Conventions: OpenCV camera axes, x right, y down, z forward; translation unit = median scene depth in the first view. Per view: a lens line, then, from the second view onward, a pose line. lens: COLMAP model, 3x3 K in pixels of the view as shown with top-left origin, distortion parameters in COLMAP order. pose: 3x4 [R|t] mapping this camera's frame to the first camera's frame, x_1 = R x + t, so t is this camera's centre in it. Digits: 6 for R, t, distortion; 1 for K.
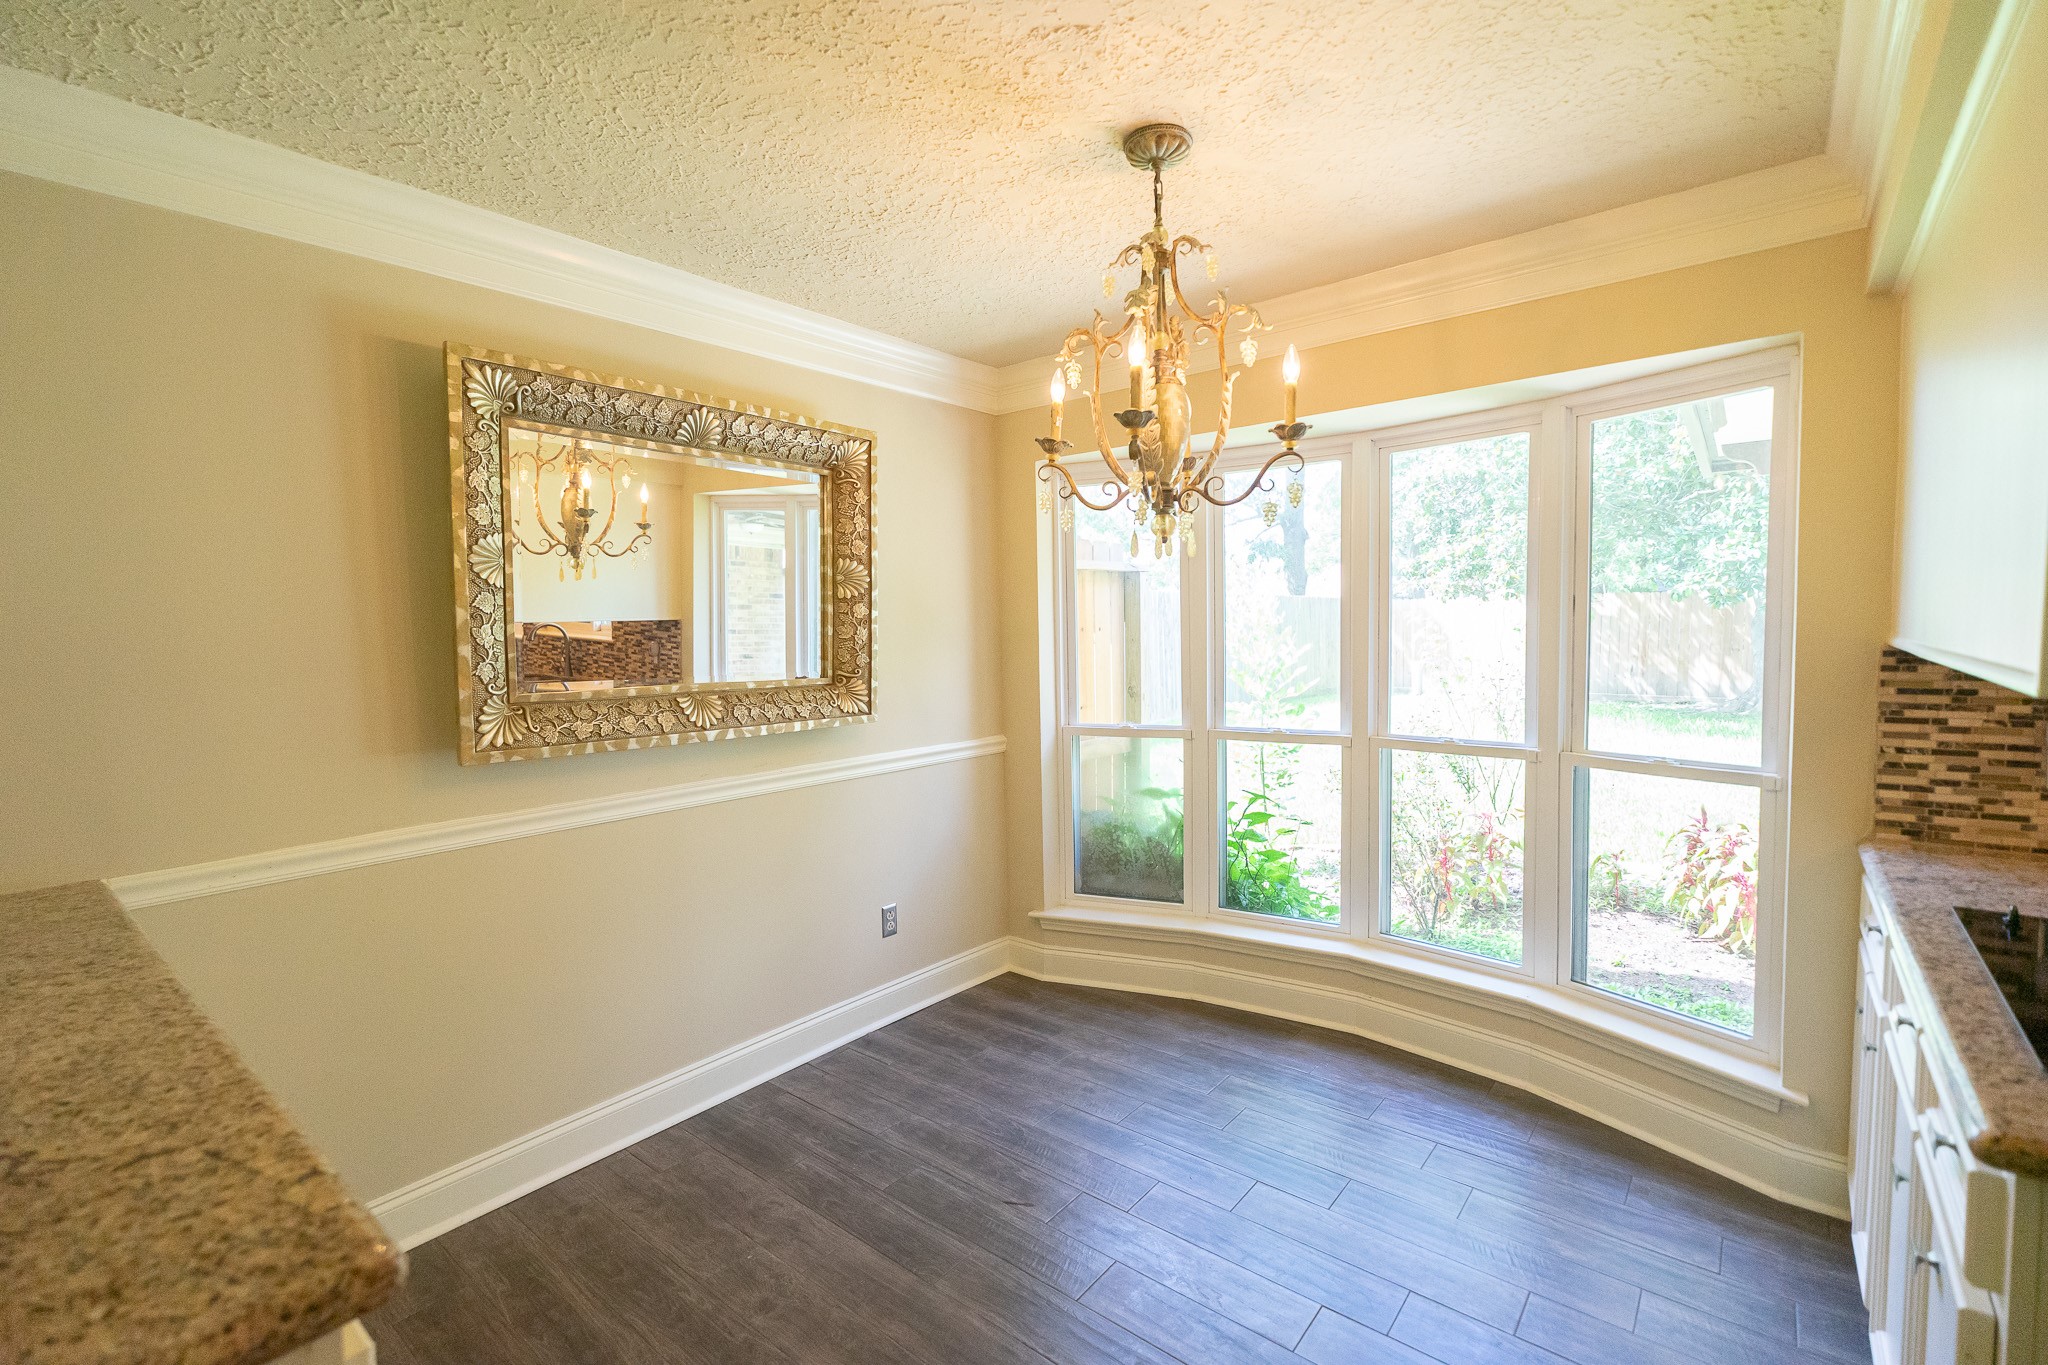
lens RADIAL K [[912.5, 0, 1018.4], [0, 912.5, 688.3], [0, 0, 1]] dist [0.001463, 0.000264]
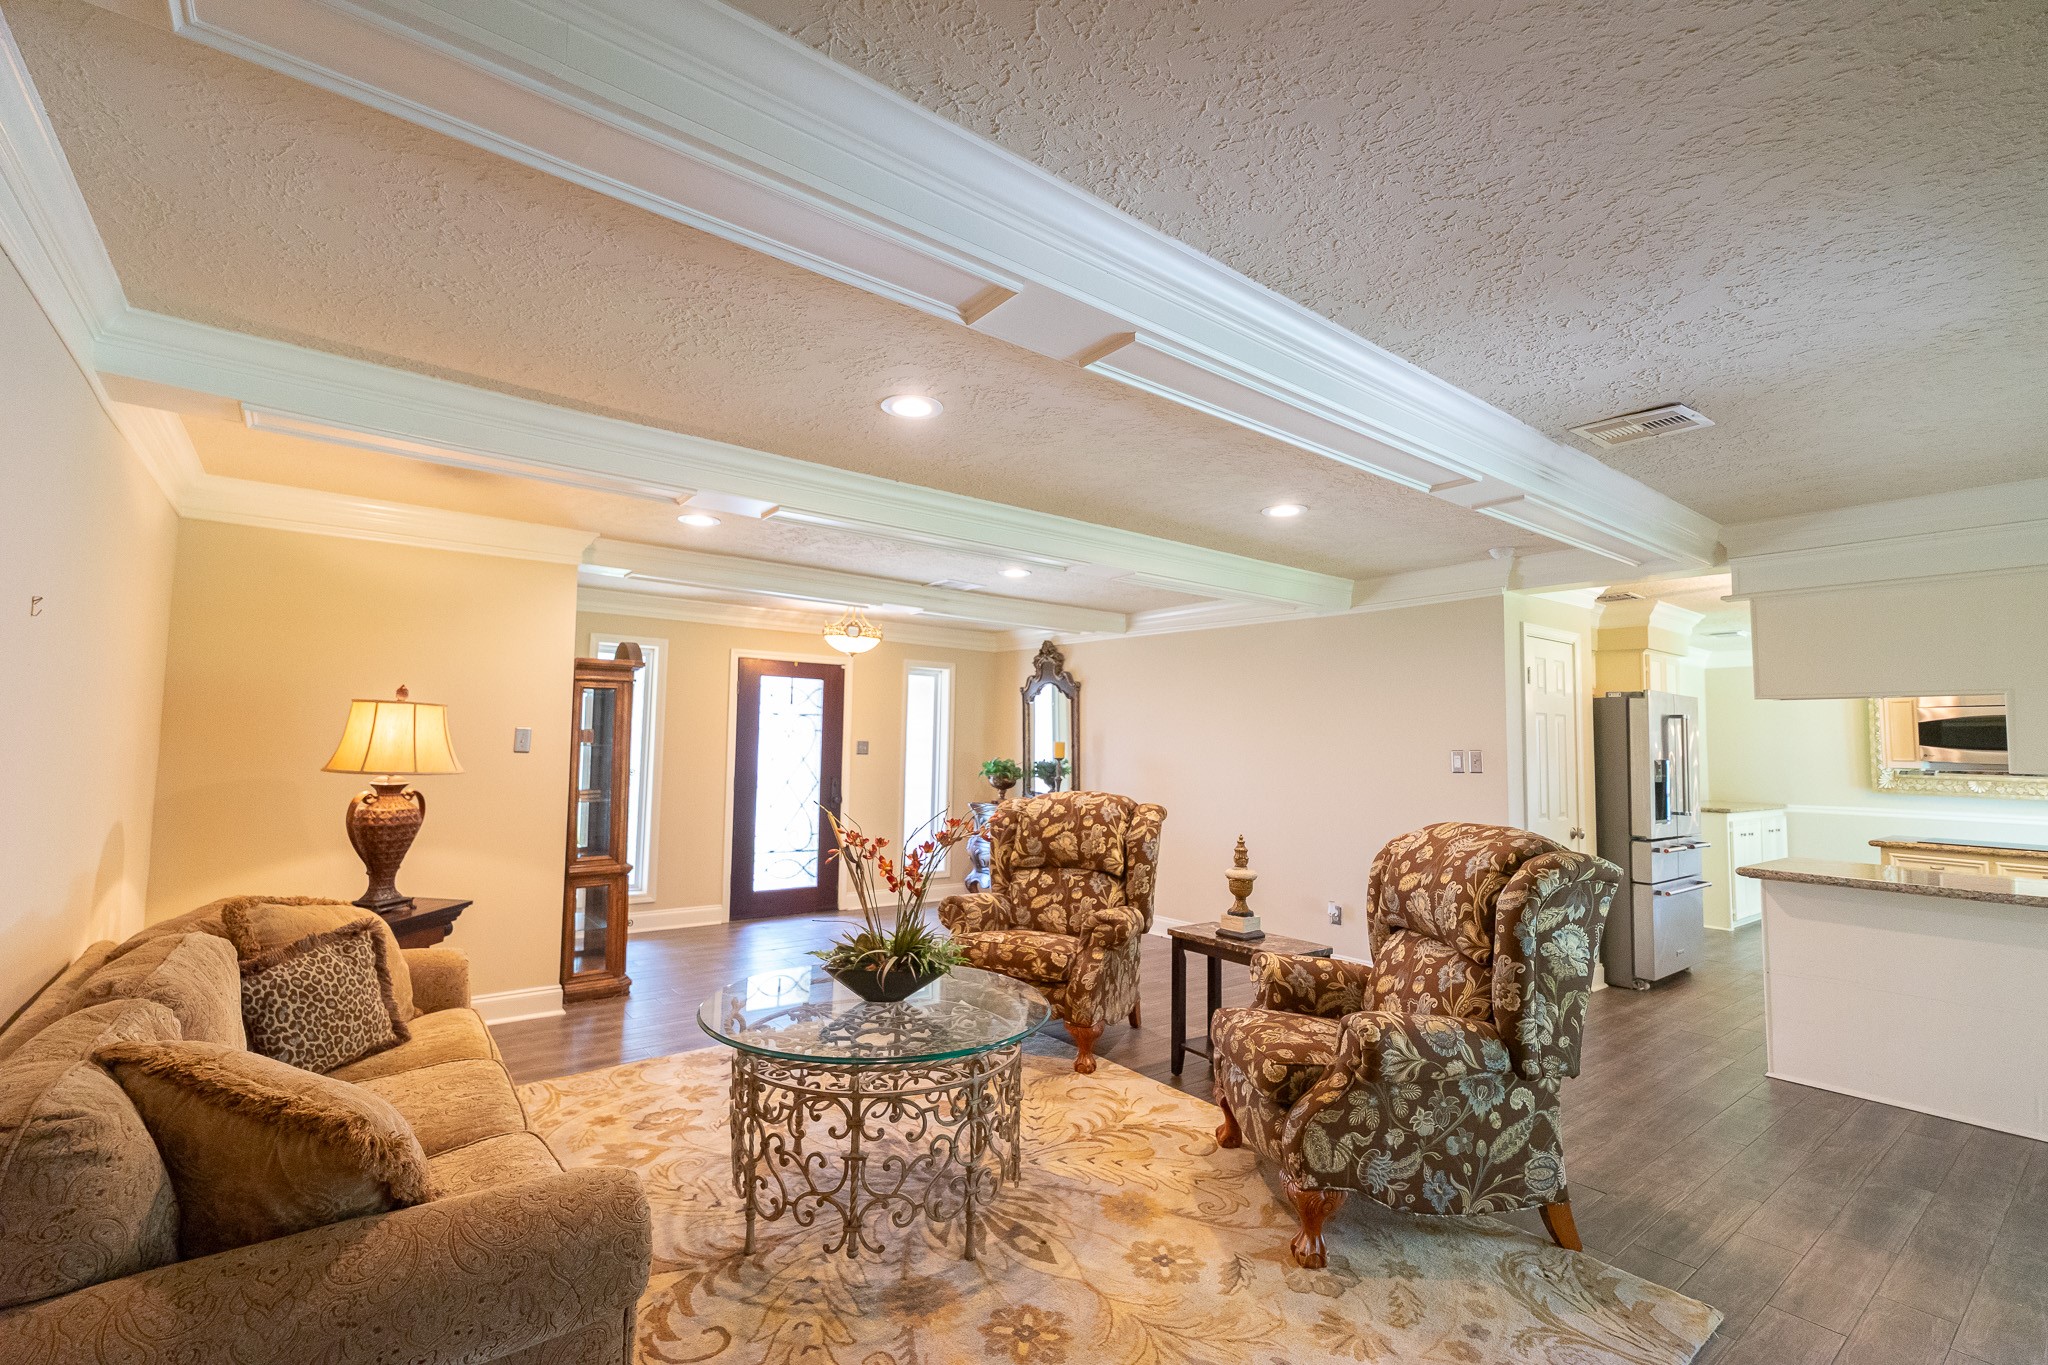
lens RADIAL K [[902.2, 0, 1010.1], [0, 902.2, 686.7], [0, 0, 1]] dist [0.000168, -0.000112]
pose [[-0.224583, -0.045402, -0.973397, 3.963976], [-0.080255, 0.996382, -0.027958, 0.046019], [0.971145, 0.071842, -0.227414, -1.682363]]
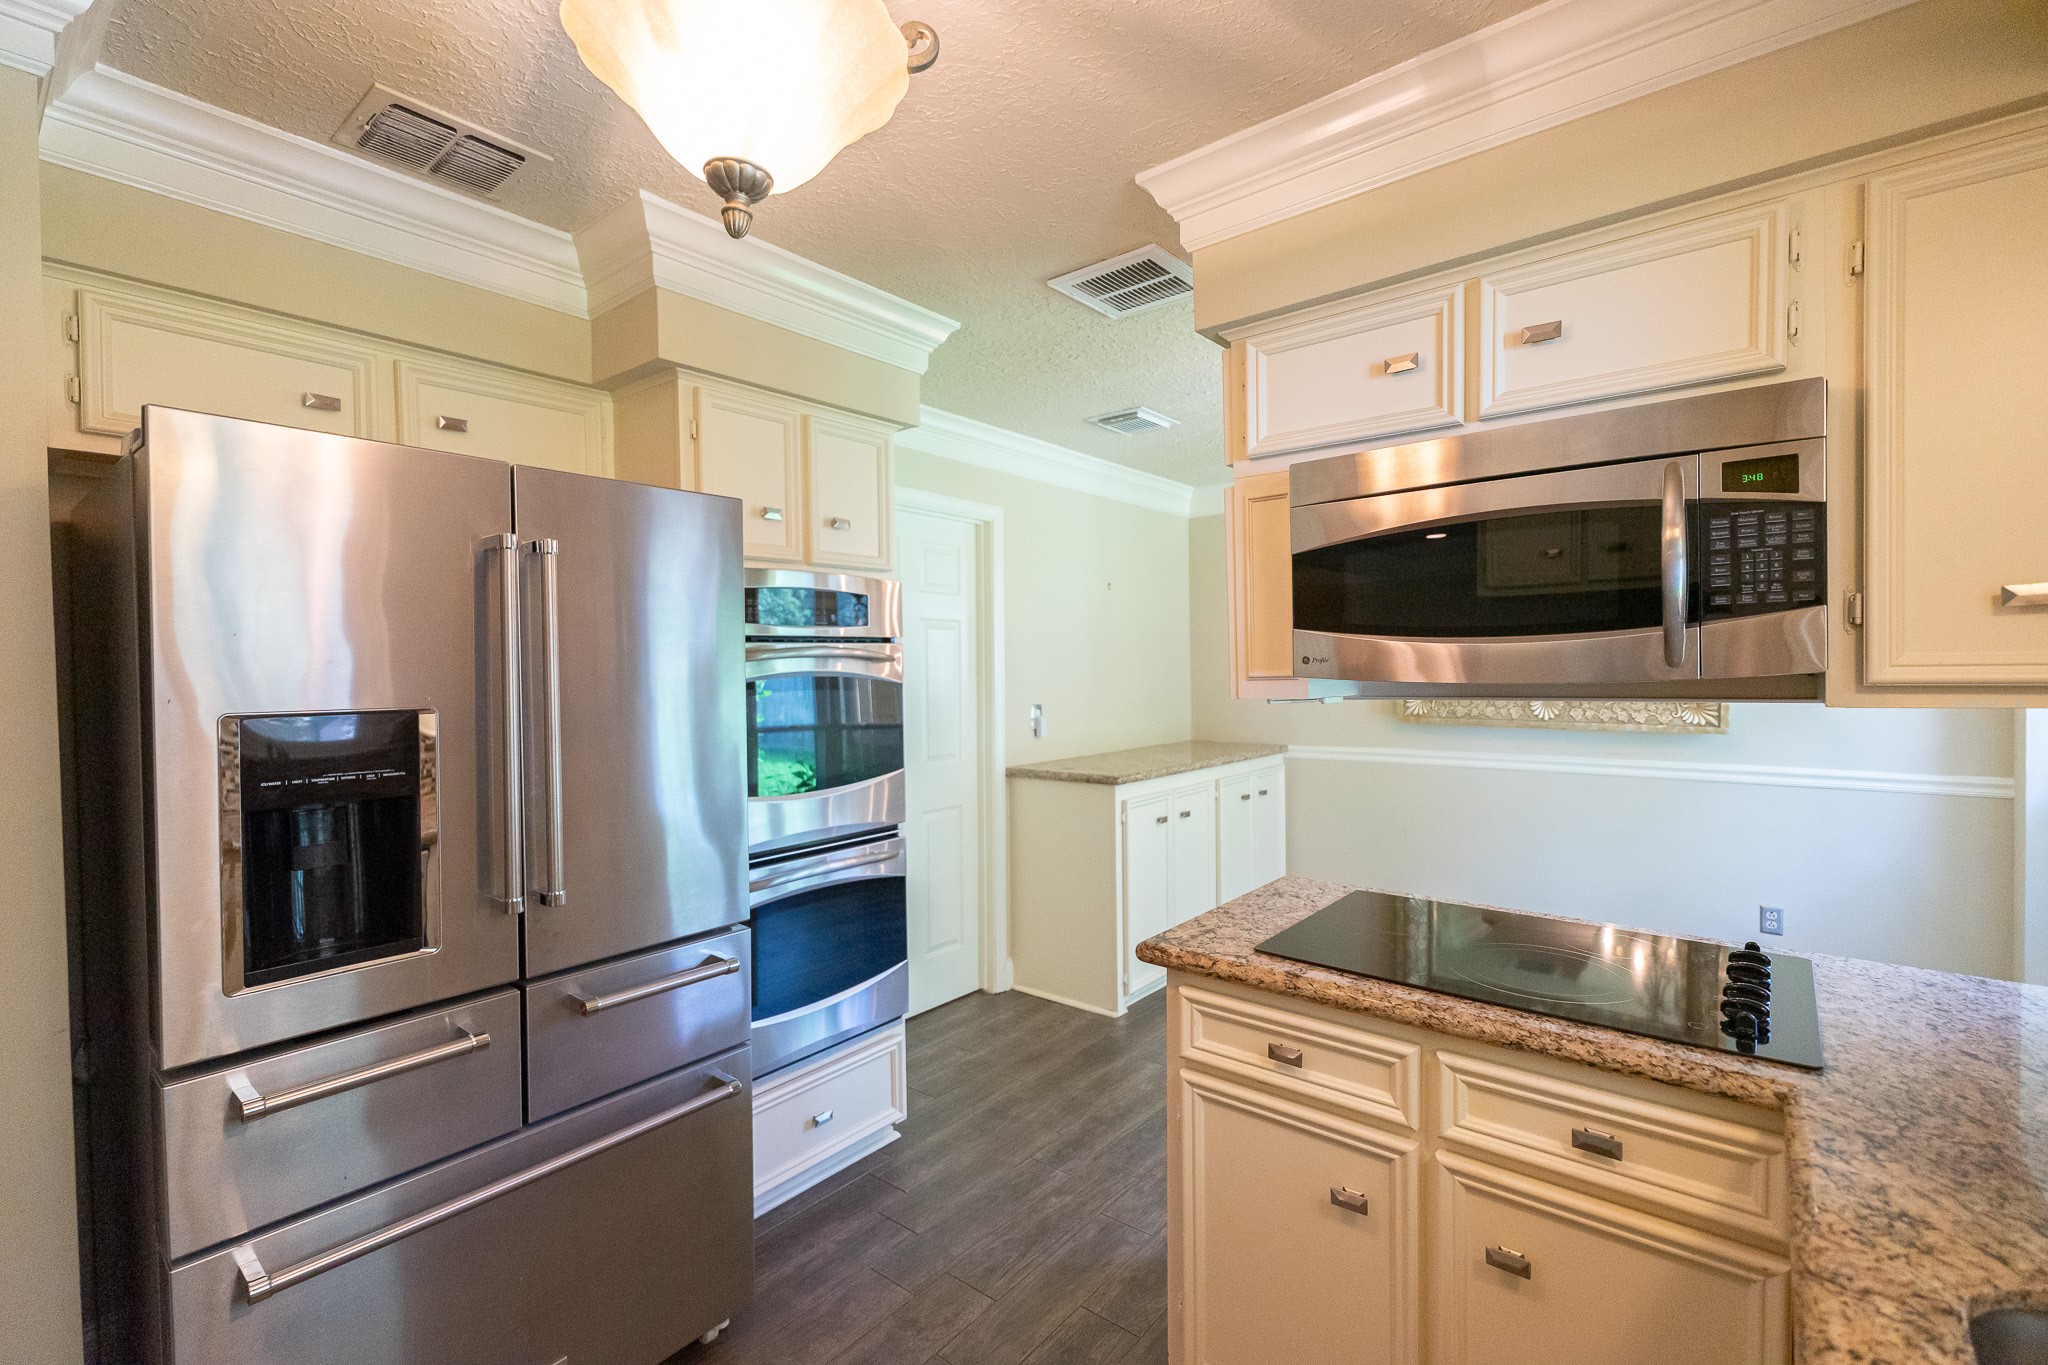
lens RADIAL K [[900.3, 0, 1006.1], [0, 900.3, 682.6], [0, 0, 1]] dist [0.000787, -0.000131]
pose [[-0.000952, 0.037067, -0.999312, 1.537385], [-0.052583, 0.997928, 0.037065, -0.036446], [0.998616, 0.052582, 0.000999, 0.101374]]
